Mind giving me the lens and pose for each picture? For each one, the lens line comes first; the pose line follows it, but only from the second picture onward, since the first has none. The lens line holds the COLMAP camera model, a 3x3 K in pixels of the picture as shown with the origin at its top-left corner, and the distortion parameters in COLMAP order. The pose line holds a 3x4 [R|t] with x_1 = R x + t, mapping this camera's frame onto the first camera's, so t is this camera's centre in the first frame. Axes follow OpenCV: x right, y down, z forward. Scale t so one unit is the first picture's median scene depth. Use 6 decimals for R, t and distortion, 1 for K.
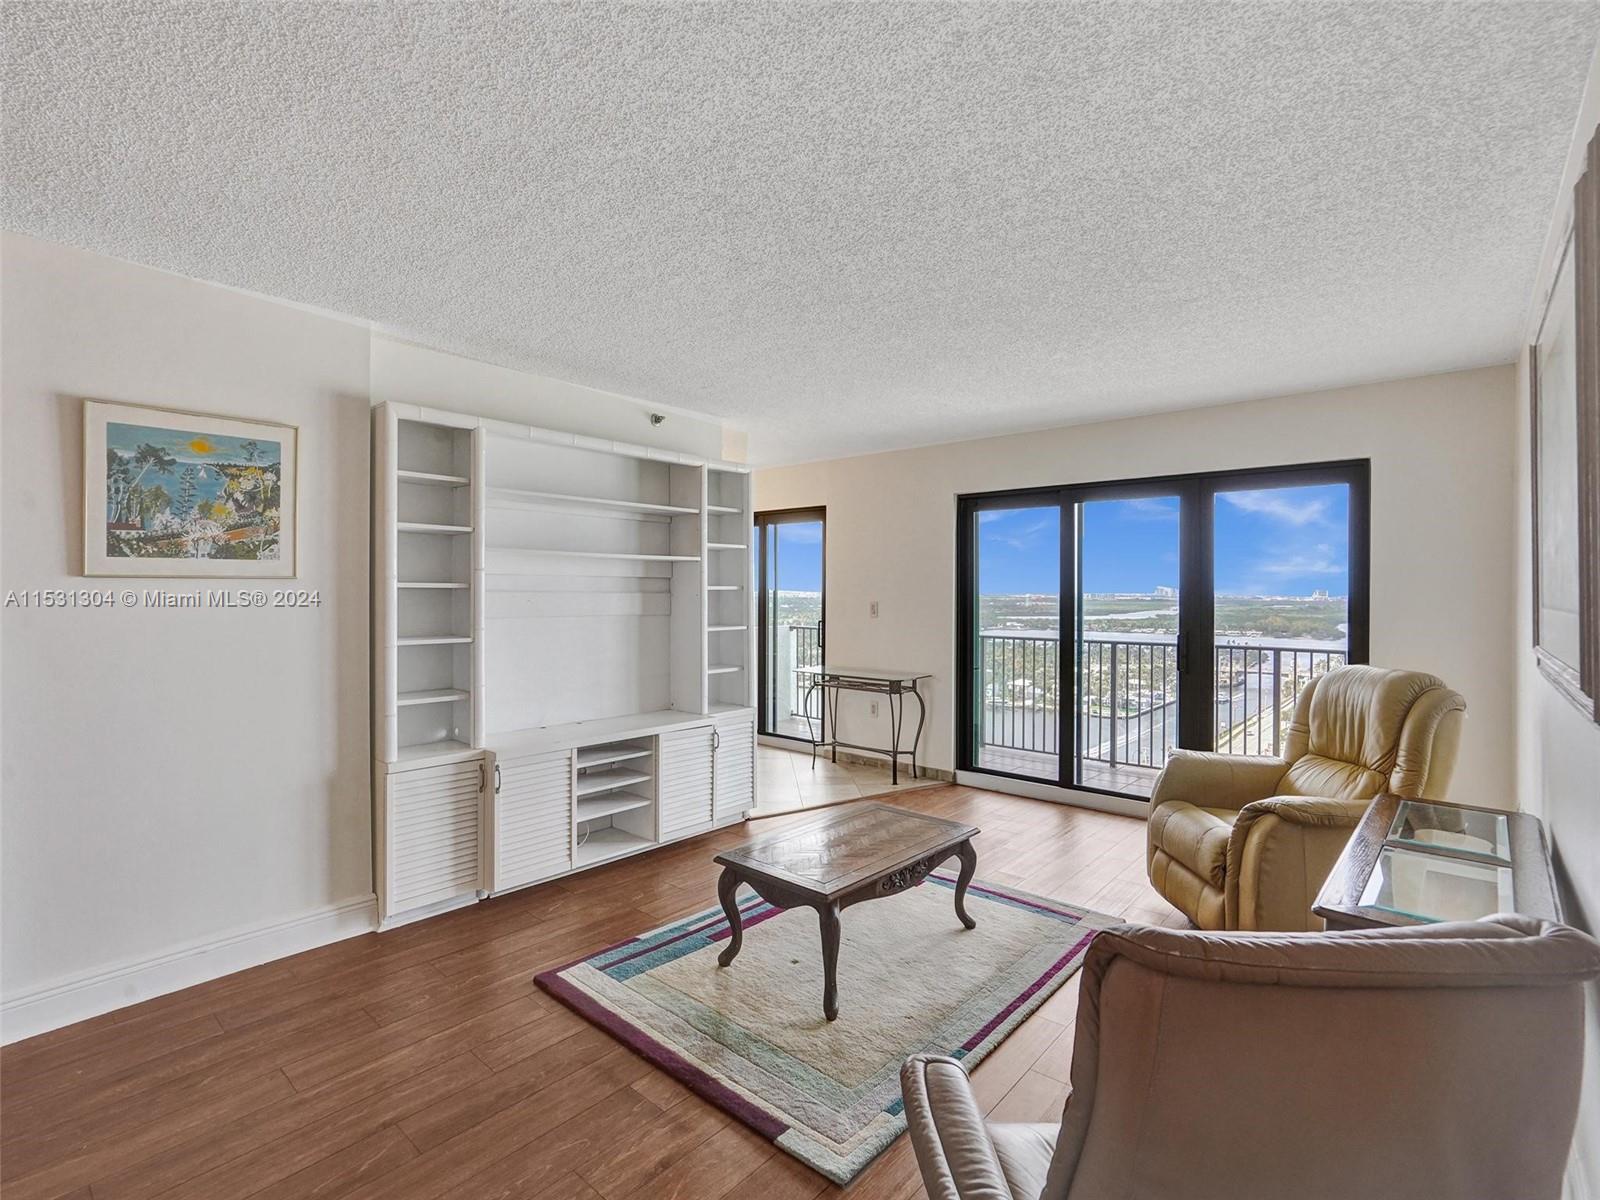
lens RADIAL K [[759.5, 0, 801.5], [0, 759.5, 592.4], [0, 0, 1]] dist [-0.028924, 0.015420]
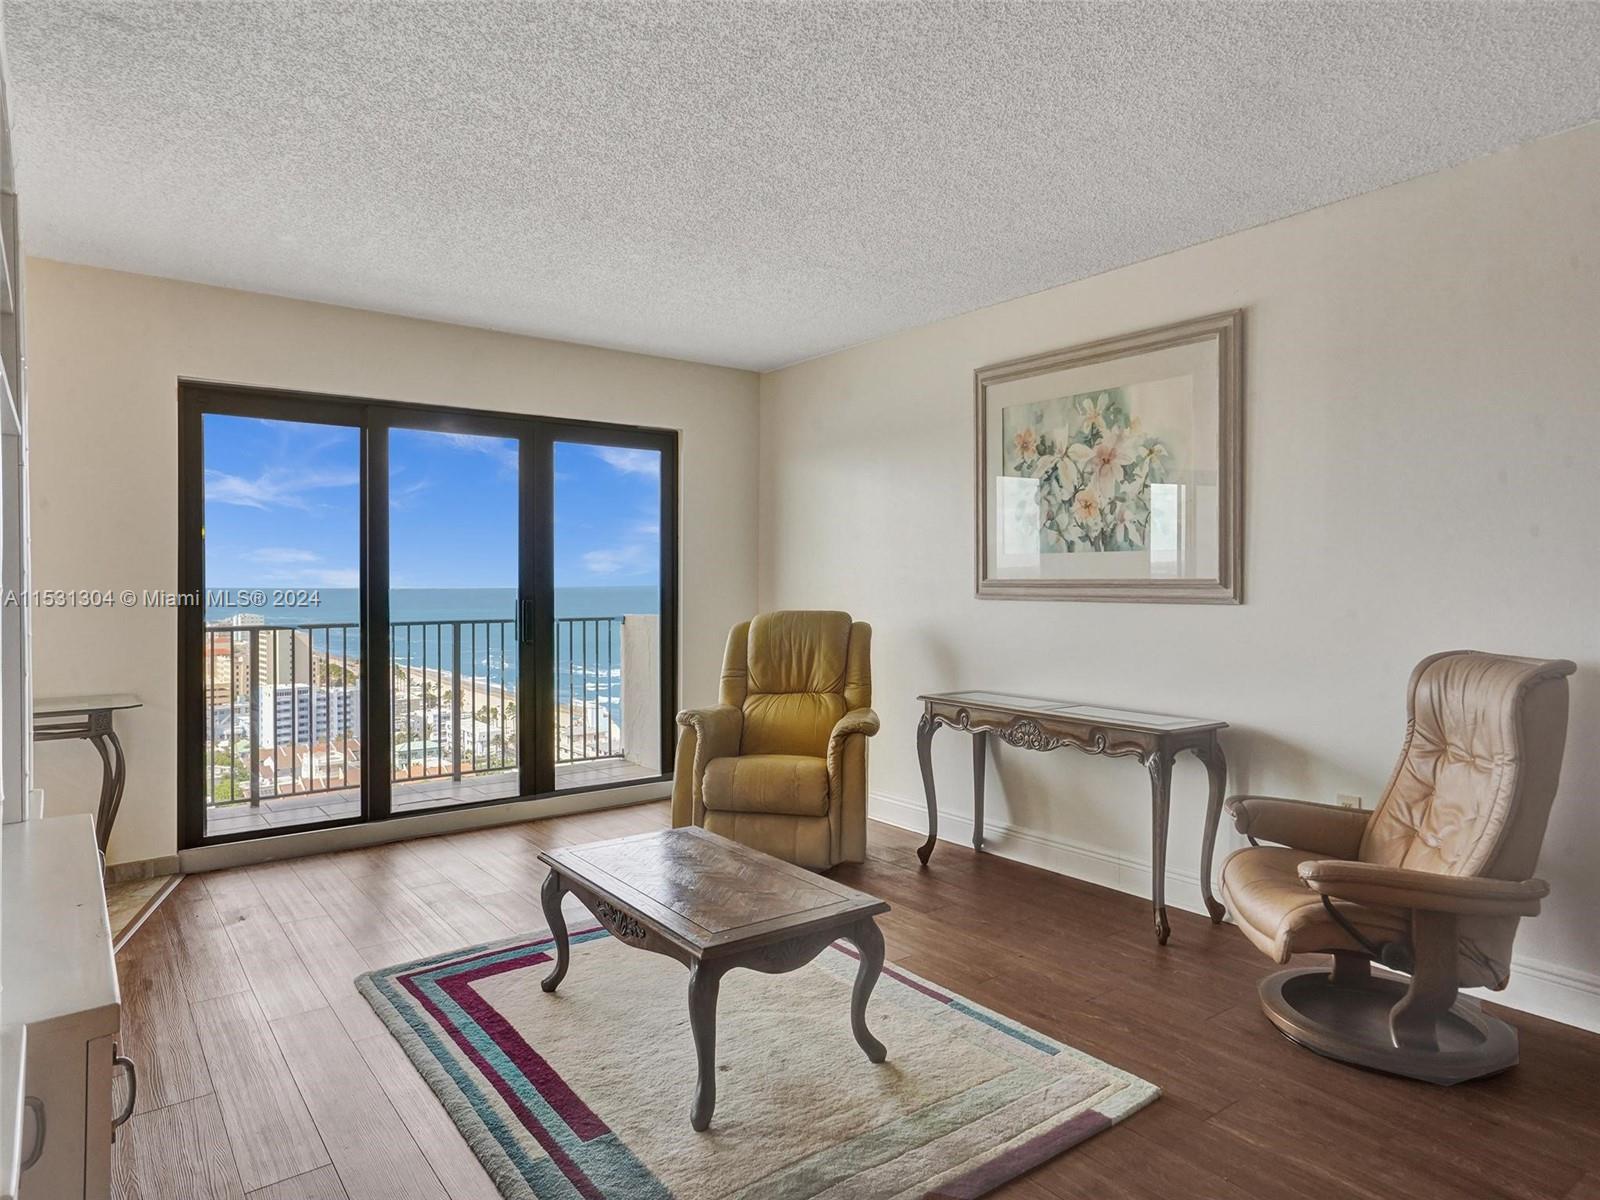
lens RADIAL K [[999.8, 0, 772.6], [0, 999.8, 587.1], [0, 0, 1]] dist [0.003326, 0.001425]
pose [[0.225967, -0.008821, 0.974095, -0.721795], [0.003390, 0.999960, 0.008269, 0.041271], [-0.974129, 0.001434, 0.225988, 0.610020]]
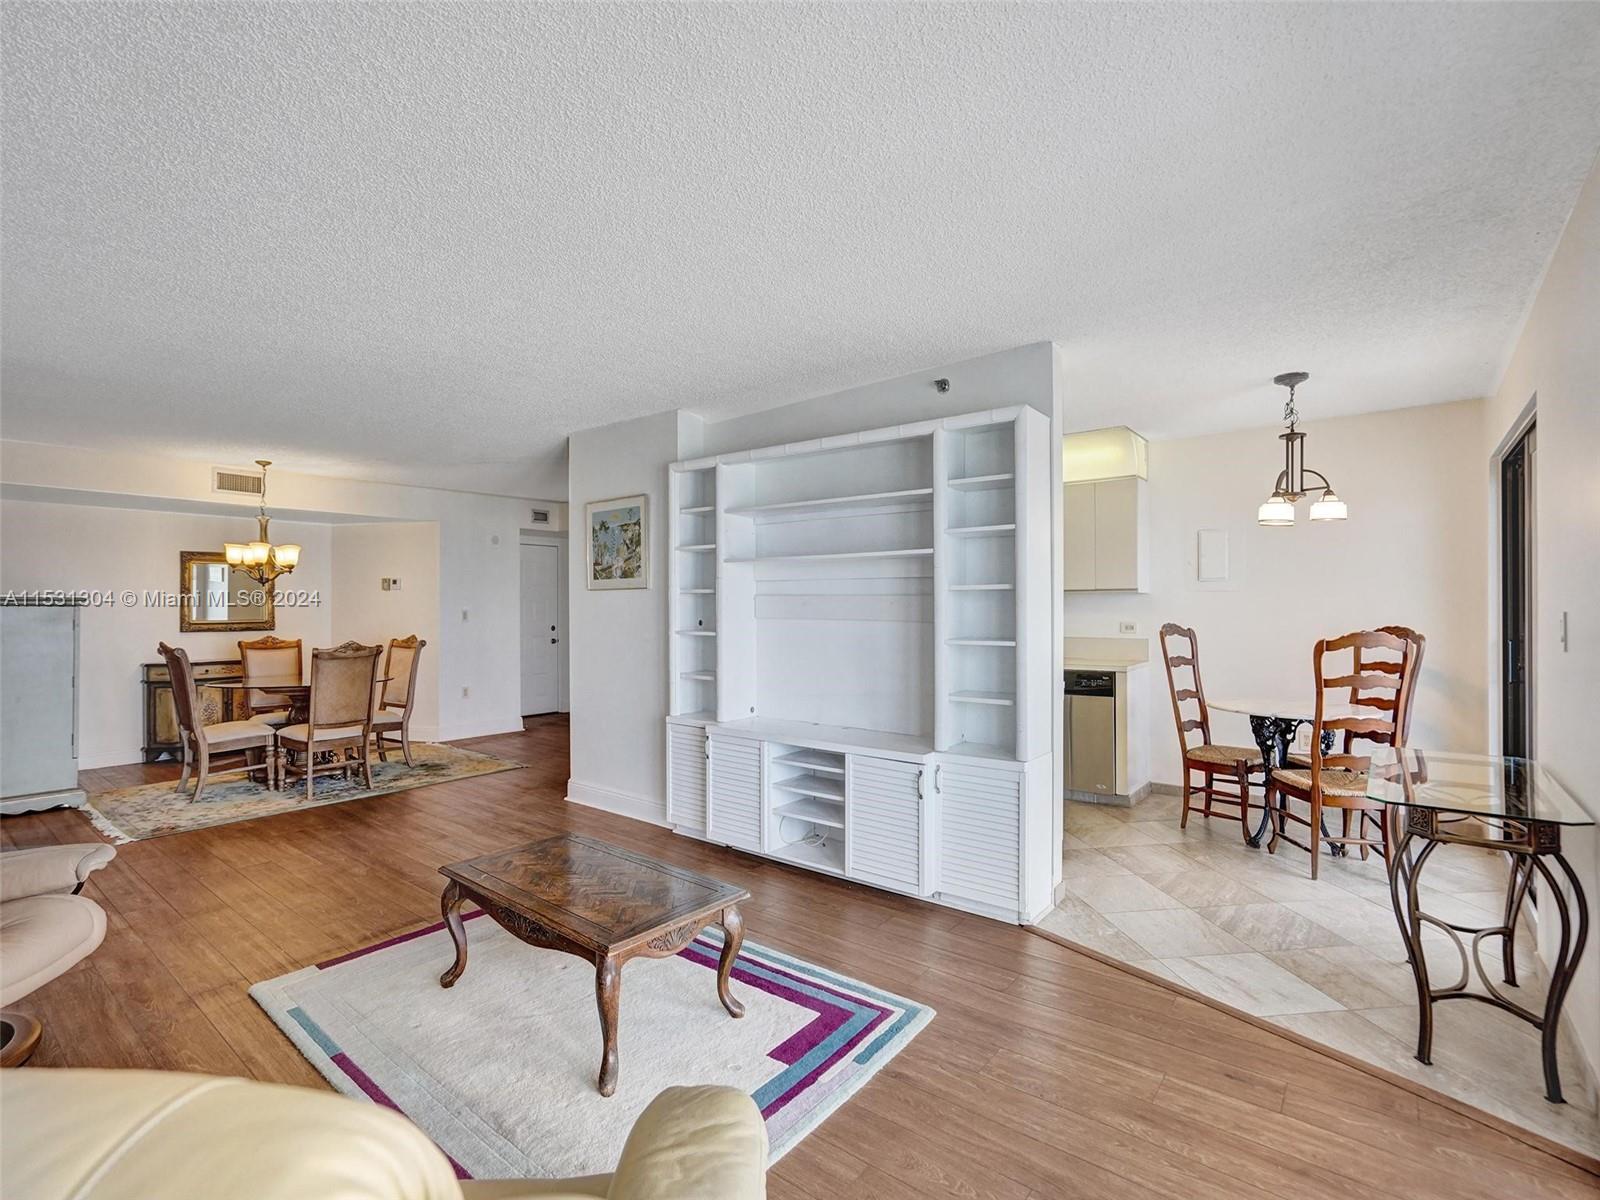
lens RADIAL K [[763.3, 0, 810.5], [0, 763.3, 599.1], [0, 0, 1]] dist [-0.037141, 0.015487]
pose [[0.063194, -0.007093, -0.997976, 0.817641], [0.002673, 0.999972, -0.006937, 0.013819], [0.997998, -0.002229, 0.063212, 1.047215]]
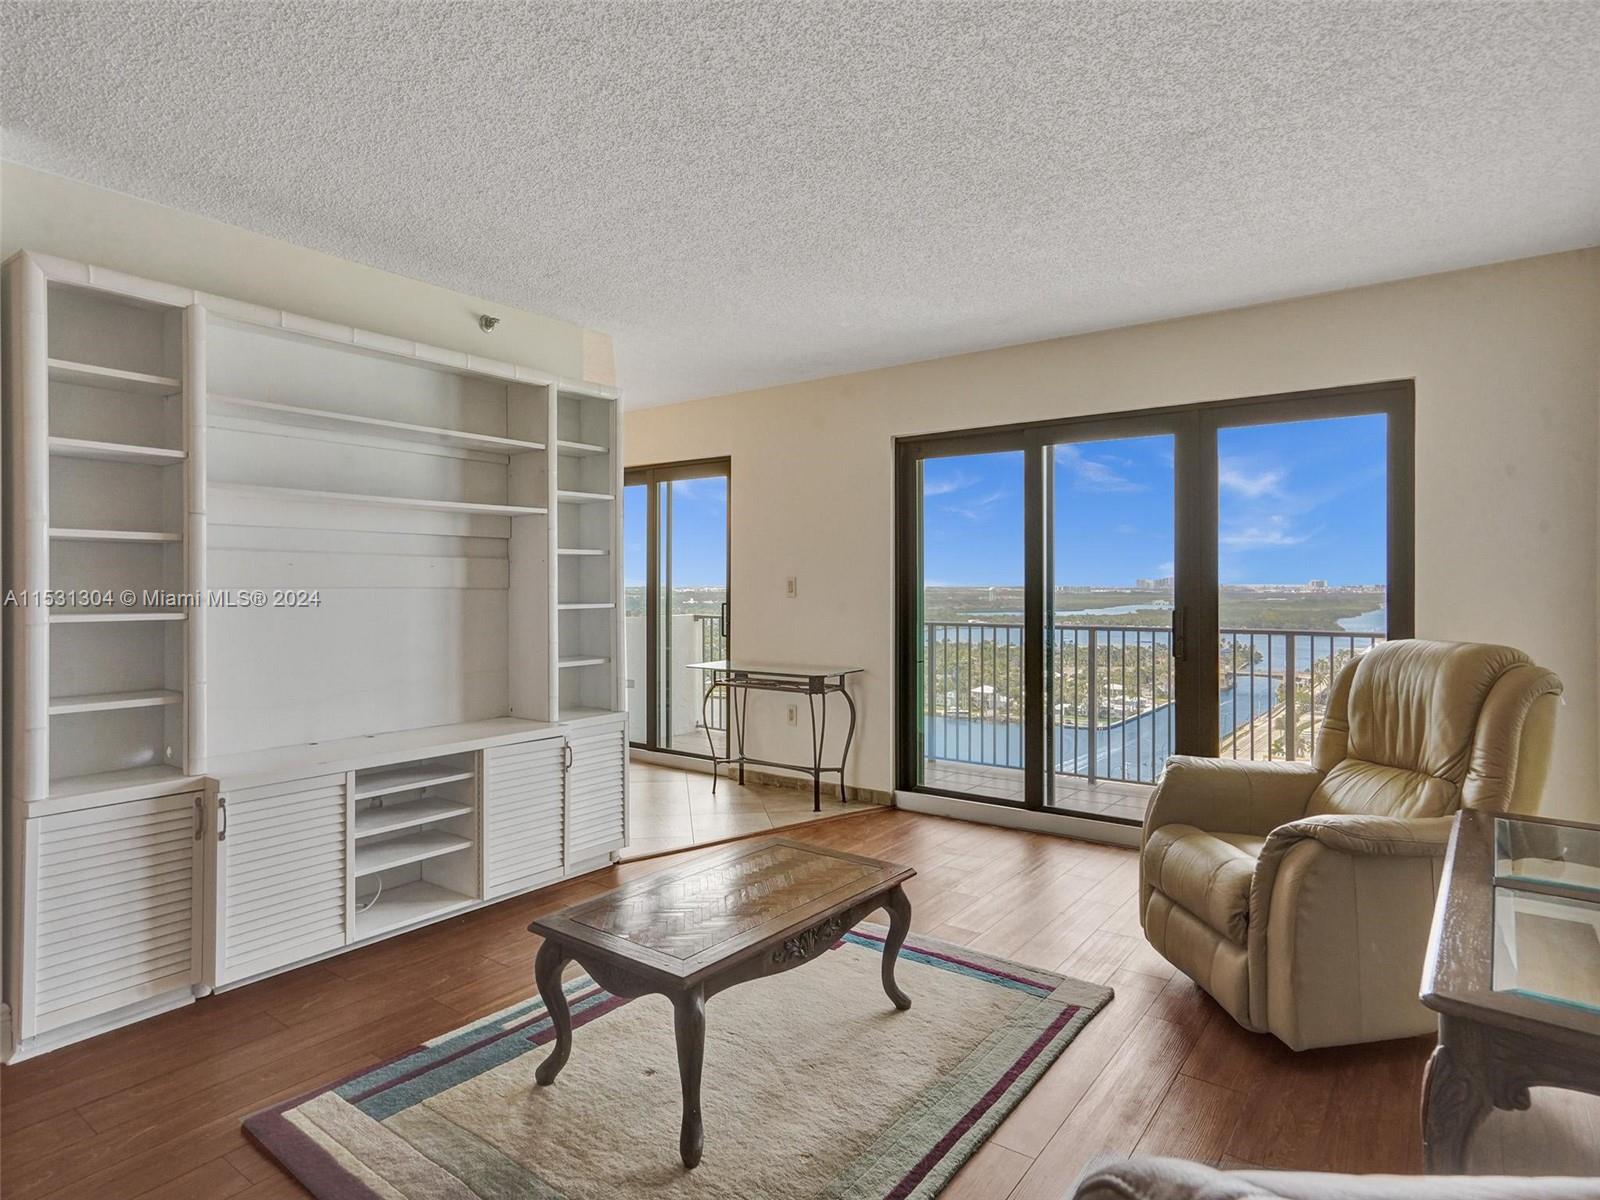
lens RADIAL K [[894.6, 0, 804.9], [0, 894.6, 587.1], [0, 0, 1]] dist [0.003051, 0.003963]
pose [[0.996444, -0.004733, 0.084127, 0.054032], [0.004690, 0.999989, 0.000711, 0.037836], [-0.084130, -0.000314, 0.996455, 0.142135]]
